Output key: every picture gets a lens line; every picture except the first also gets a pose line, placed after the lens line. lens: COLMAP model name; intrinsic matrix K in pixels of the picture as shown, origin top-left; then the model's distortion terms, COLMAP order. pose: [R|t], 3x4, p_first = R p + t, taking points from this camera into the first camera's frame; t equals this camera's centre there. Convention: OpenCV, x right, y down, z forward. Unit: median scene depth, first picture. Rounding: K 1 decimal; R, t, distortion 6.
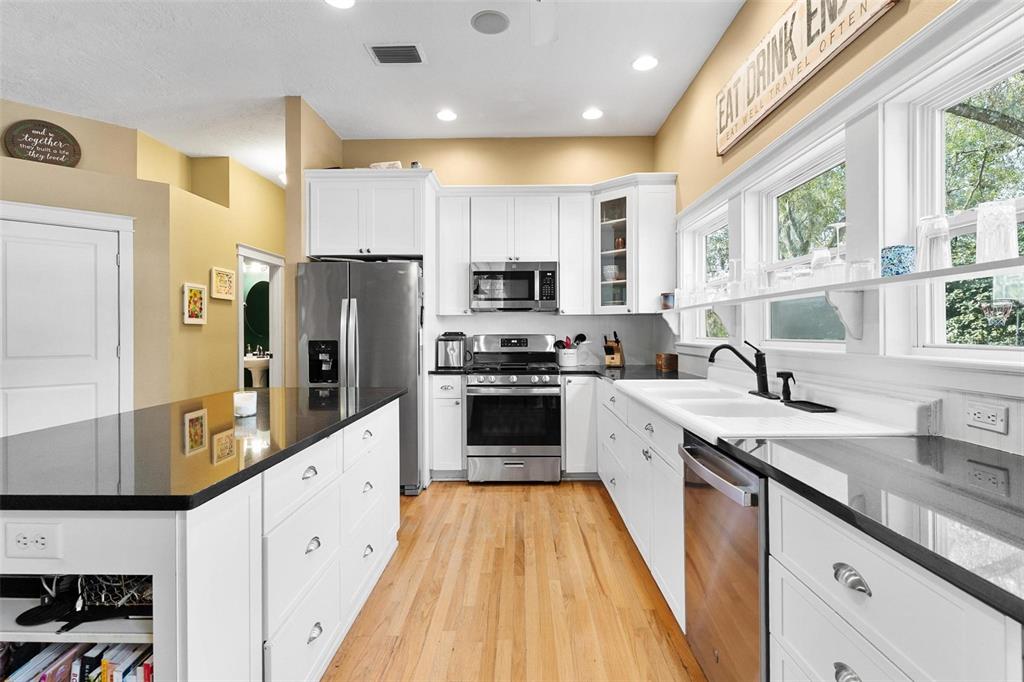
lens RADIAL K [[498.4, 0, 510.6], [0, 498.4, 332.2], [0, 0, 1]] dist [-0.010391, 0.004634]
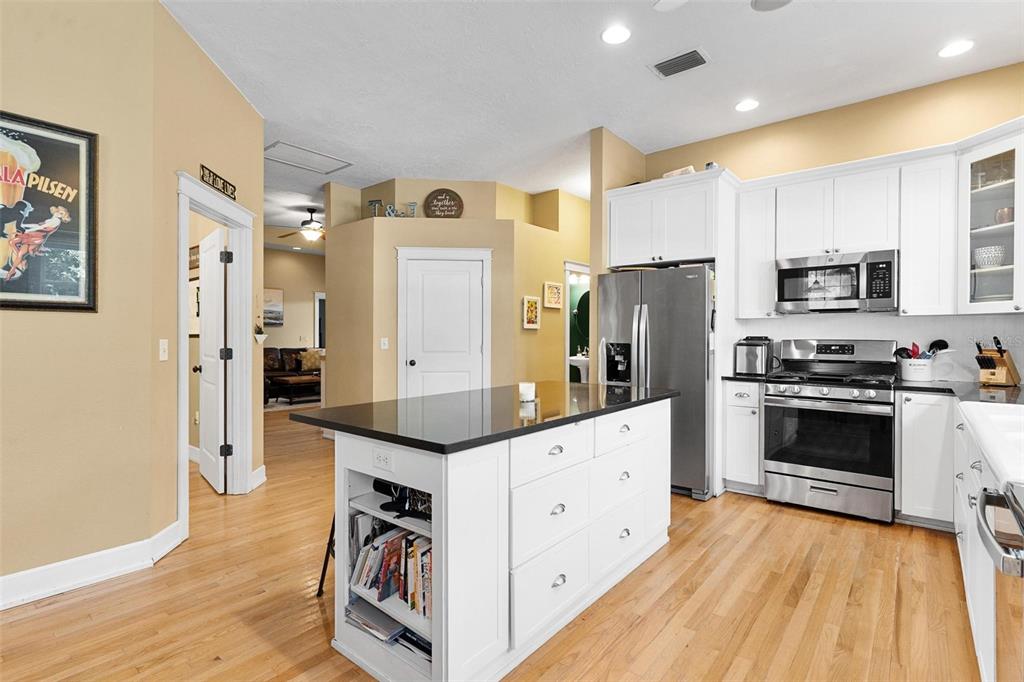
lens RADIAL K [[498.4, 0, 510.7], [0, 498.4, 340.4], [0, 0, 1]] dist [-0.010391, 0.004634]
pose [[0.779565, 0.011188, -0.626222, 0.121826], [-0.005647, 0.999925, 0.010836, -0.000408], [0.626296, -0.004911, 0.779570, -0.011889]]
